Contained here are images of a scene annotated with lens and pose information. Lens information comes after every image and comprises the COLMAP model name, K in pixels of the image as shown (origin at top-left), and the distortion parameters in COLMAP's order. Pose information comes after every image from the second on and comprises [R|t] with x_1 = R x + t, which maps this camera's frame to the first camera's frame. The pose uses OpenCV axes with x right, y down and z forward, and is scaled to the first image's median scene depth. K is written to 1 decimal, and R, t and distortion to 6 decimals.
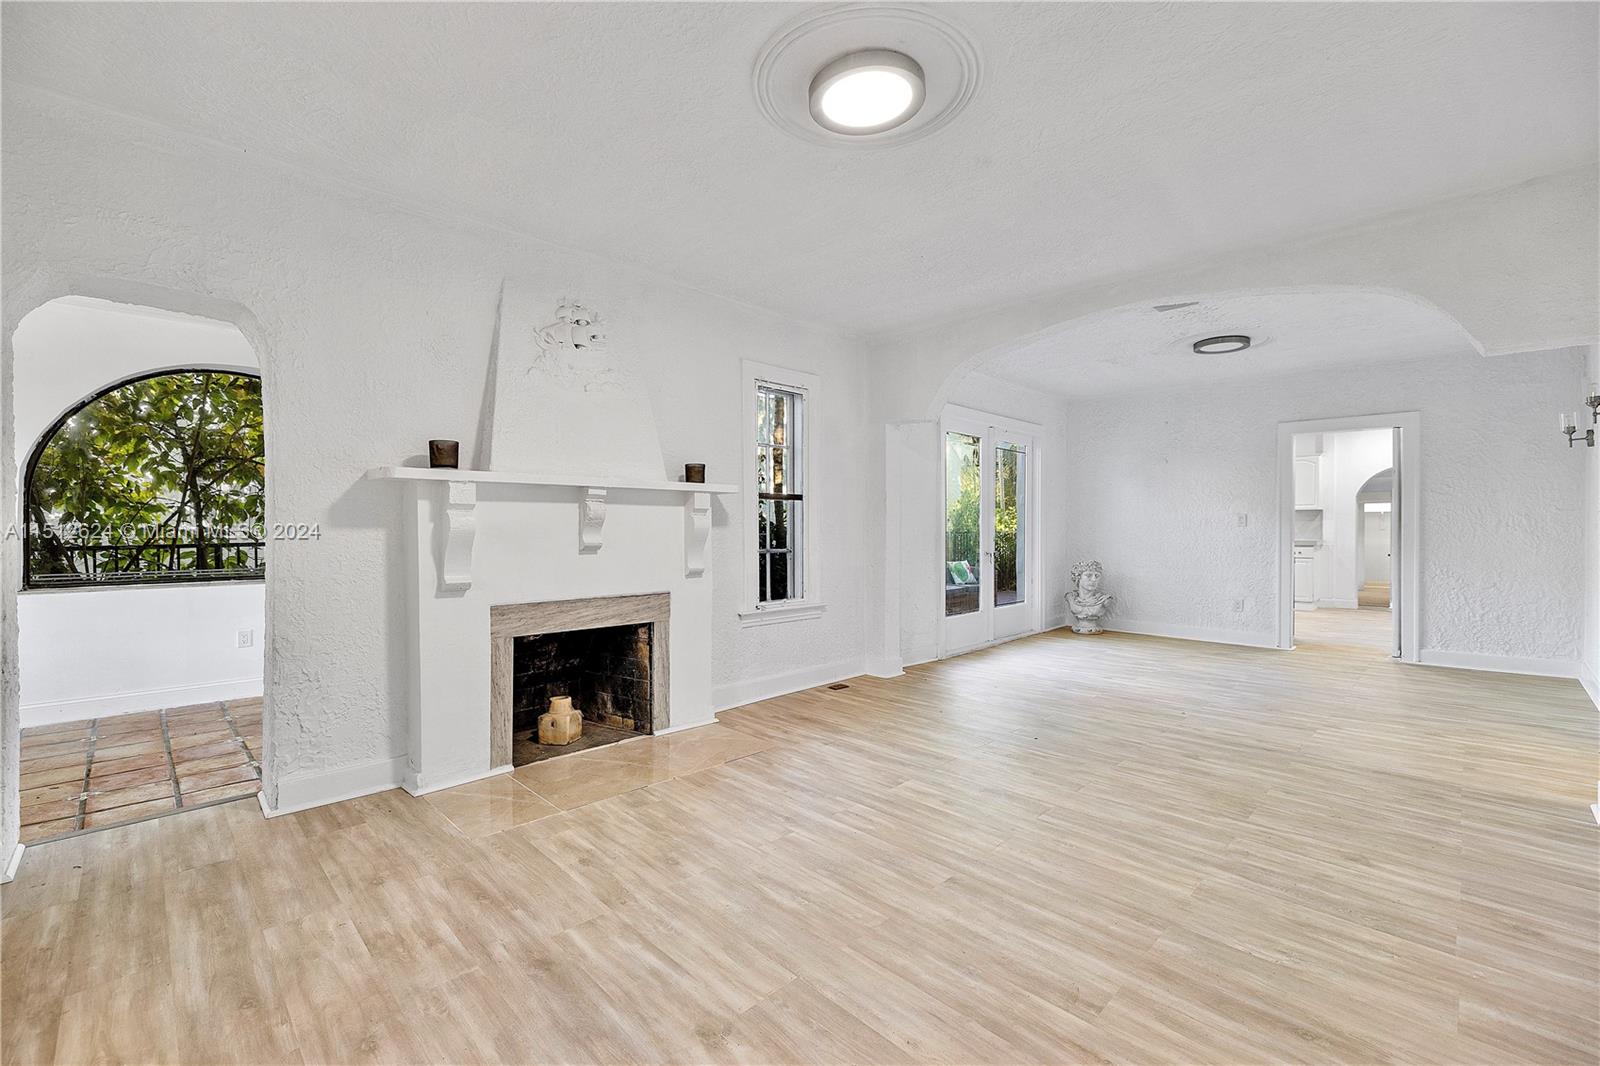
lens RADIAL K [[686.6, 0, 795.1], [0, 686.6, 526.7], [0, 0, 1]] dist [-0.000269, -0.000328]
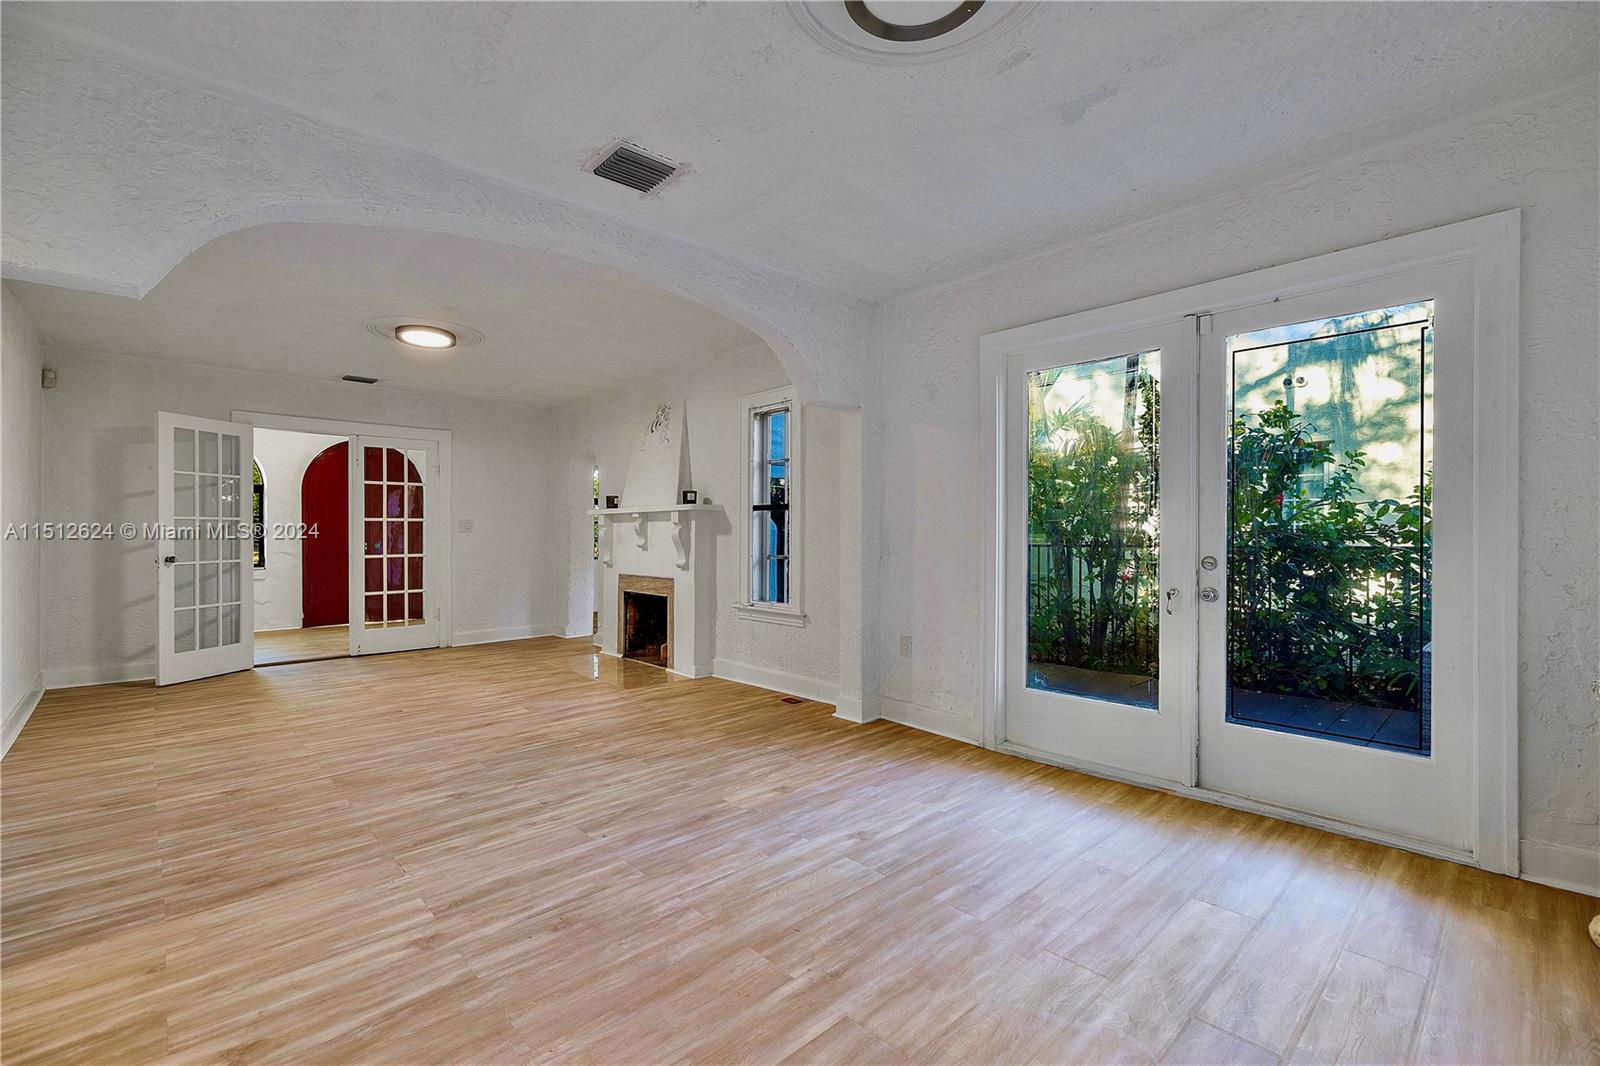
lens RADIAL K [[686.6, 0, 794.8], [0, 686.6, 536.8], [0, 0, 1]] dist [-0.000269, -0.000328]
pose [[-0.032511, 0.004257, -0.999462, 1.538401], [-0.000875, 0.999990, 0.004288, -0.002184], [0.999471, 0.001013, -0.032507, 1.554241]]
